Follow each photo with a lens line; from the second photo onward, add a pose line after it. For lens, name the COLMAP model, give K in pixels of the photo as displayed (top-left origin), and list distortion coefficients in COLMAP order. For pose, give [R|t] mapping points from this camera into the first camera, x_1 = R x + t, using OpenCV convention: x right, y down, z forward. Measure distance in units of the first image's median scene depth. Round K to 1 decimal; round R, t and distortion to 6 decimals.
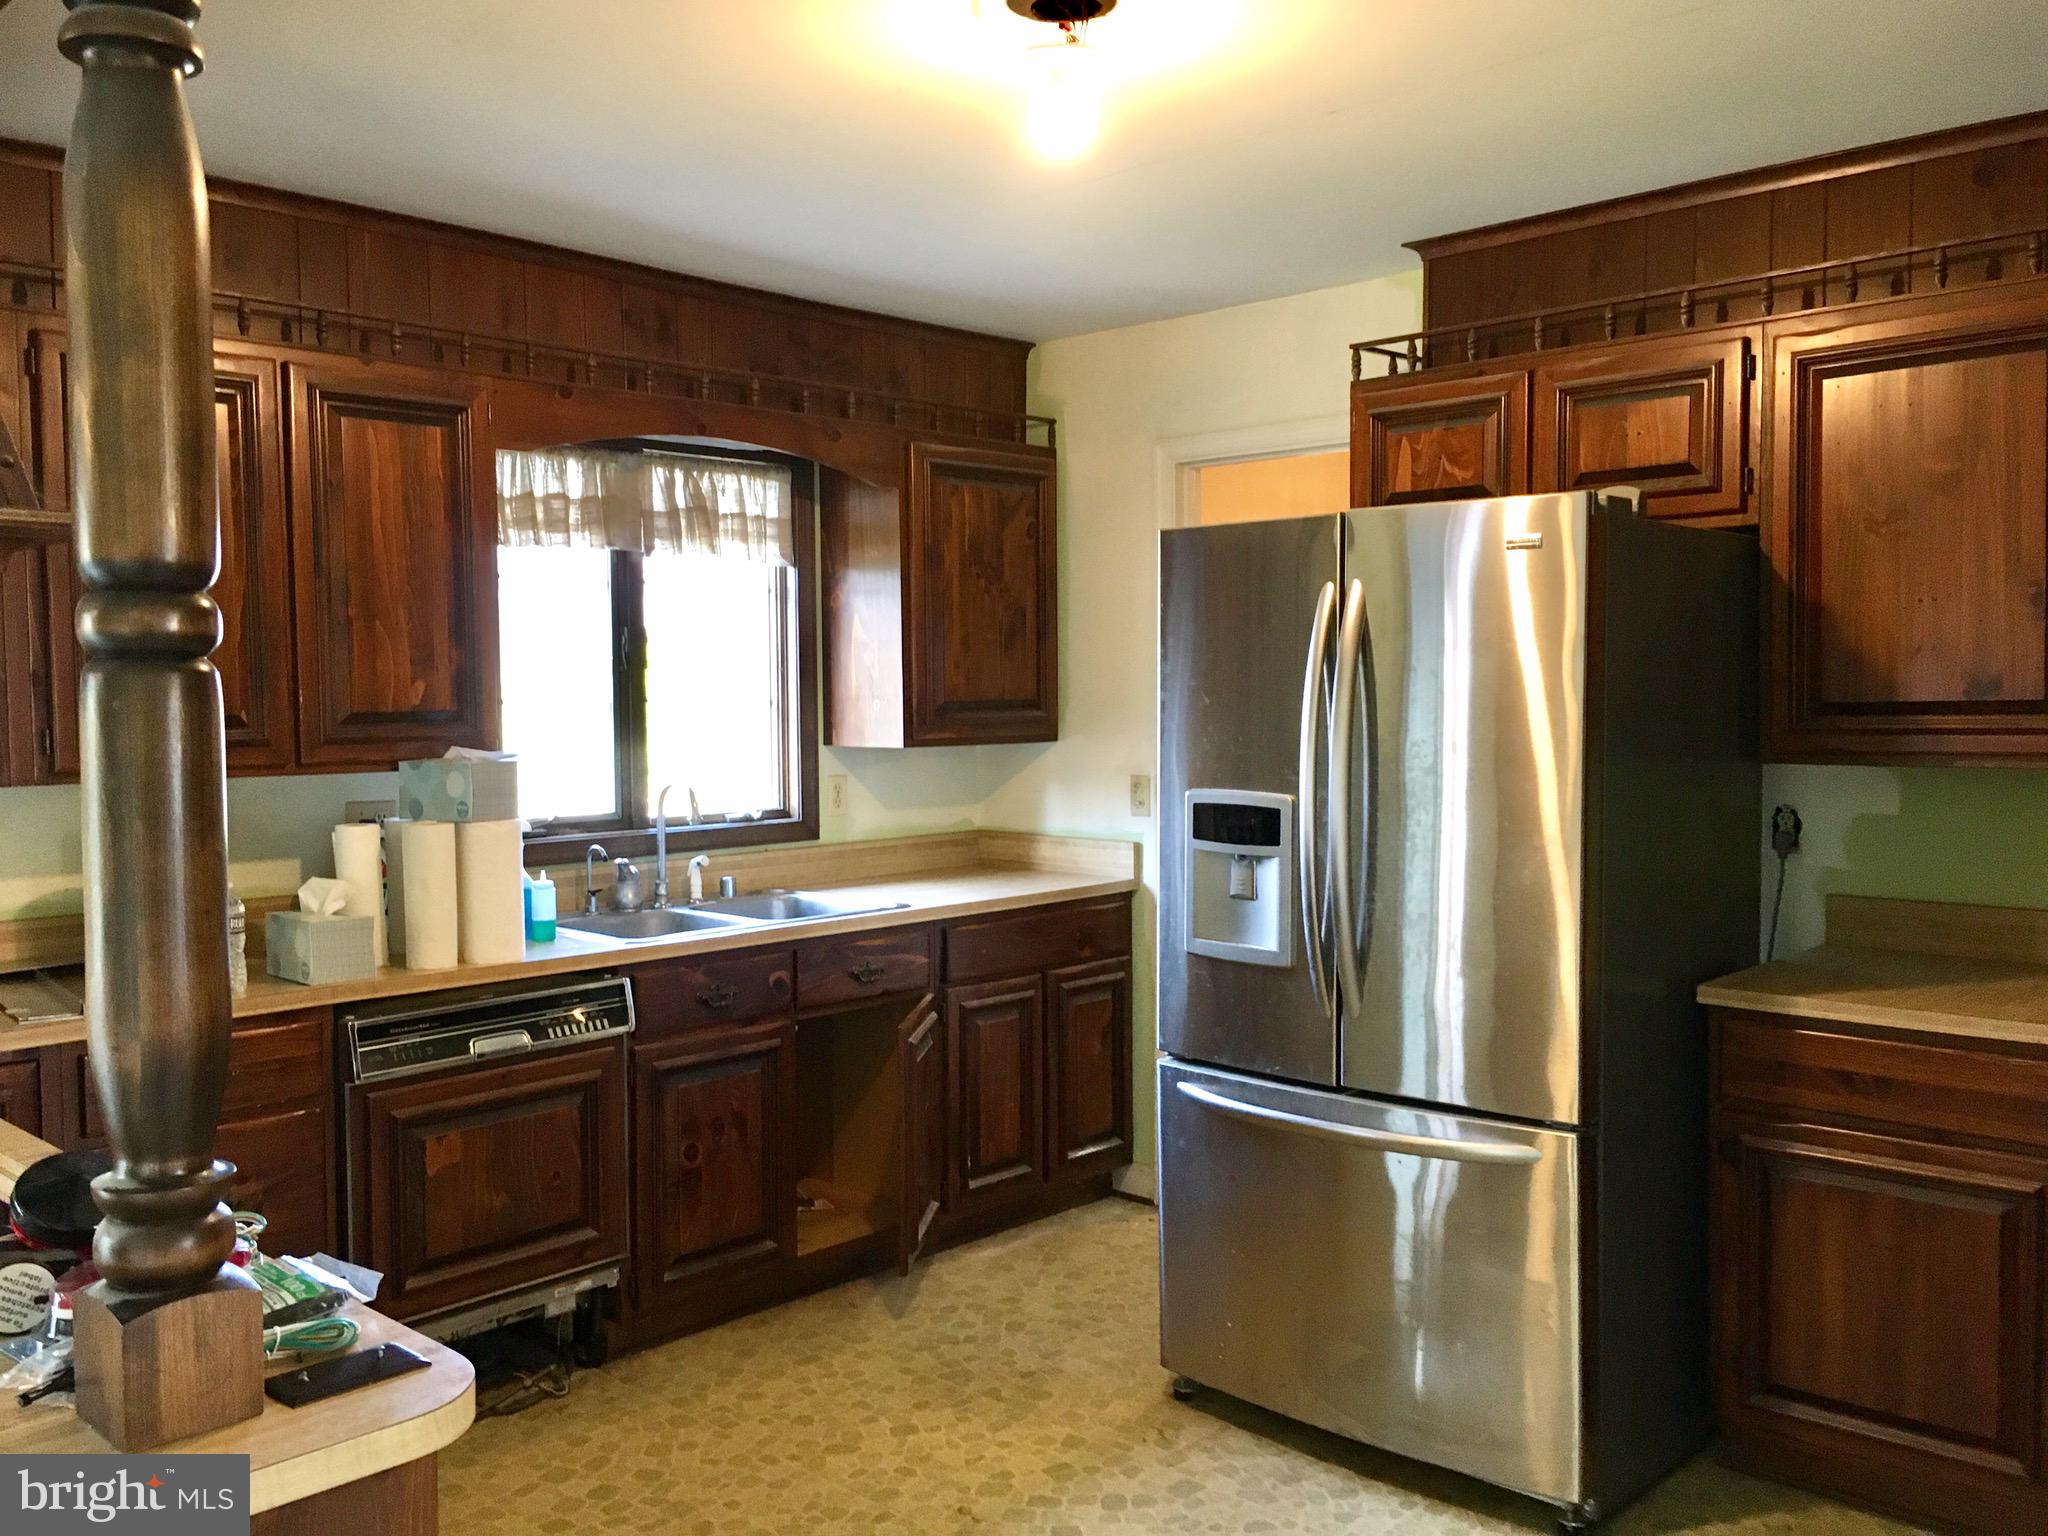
lens RADIAL K [[1739.9, 0, 1020.9], [0, 1739.9, 772.5], [0, 0, 1]] dist [0.081409, -0.097336]
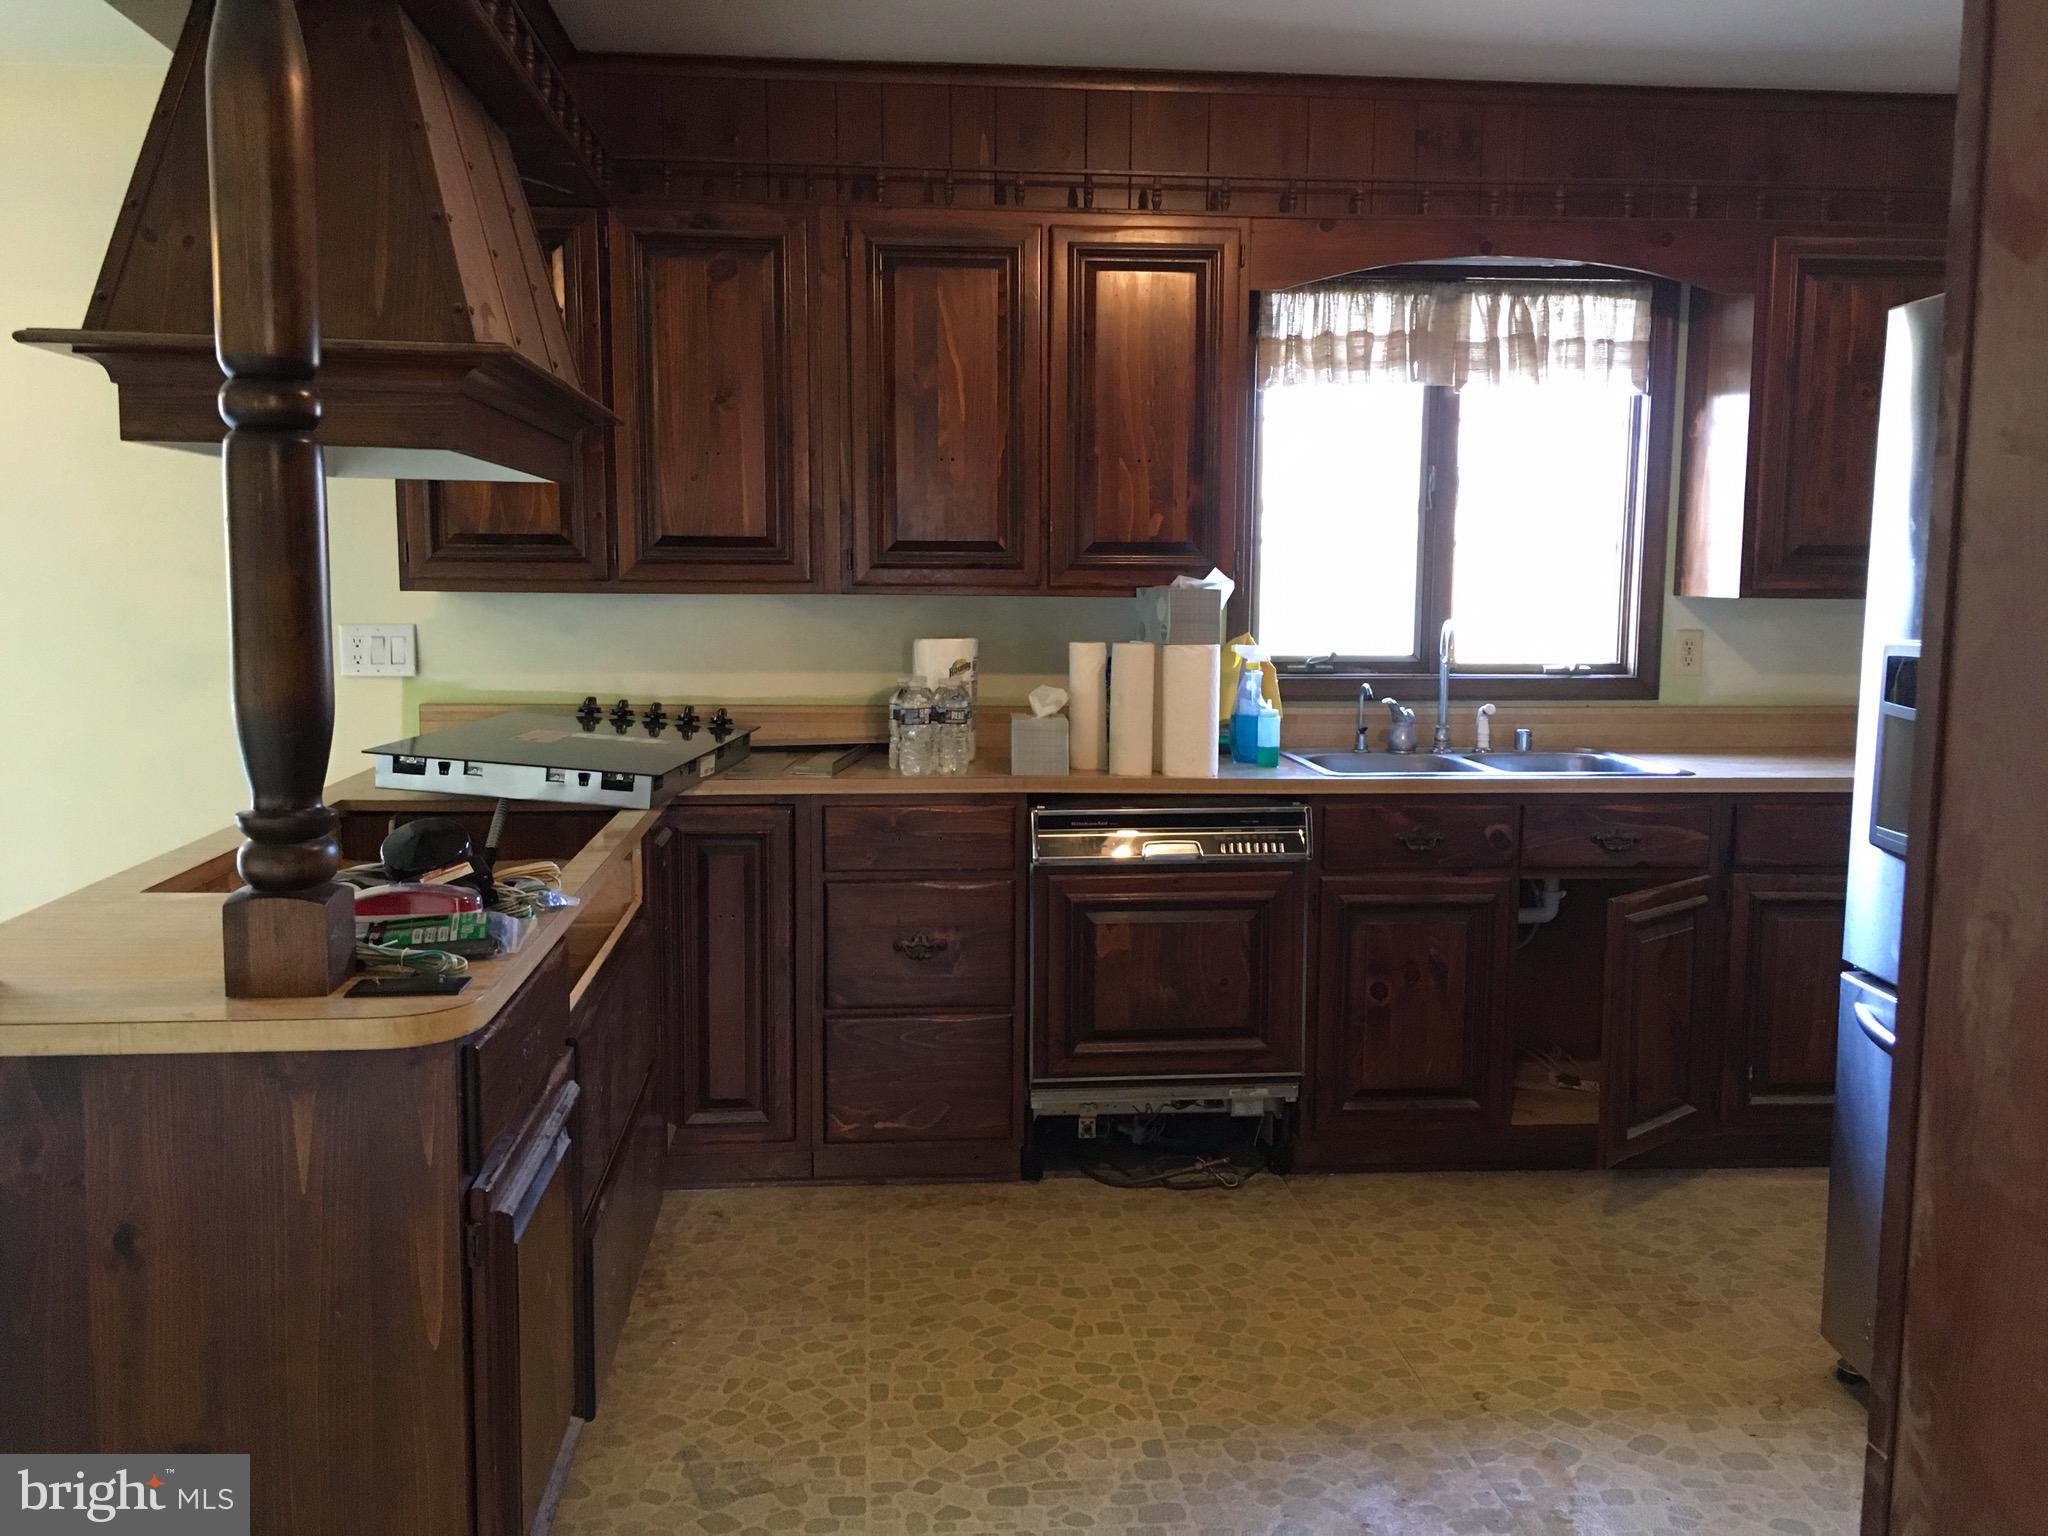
lens RADIAL K [[1739.9, 0, 1020.9], [0, 1739.9, 772.5], [0, 0, 1]] dist [0.081409, -0.097336]
pose [[0.755891, 0.091893, -0.648217, 0.272914], [-0.048176, 0.995223, 0.084908, 0.017357], [0.652923, -0.032953, 0.756707, 0.109843]]
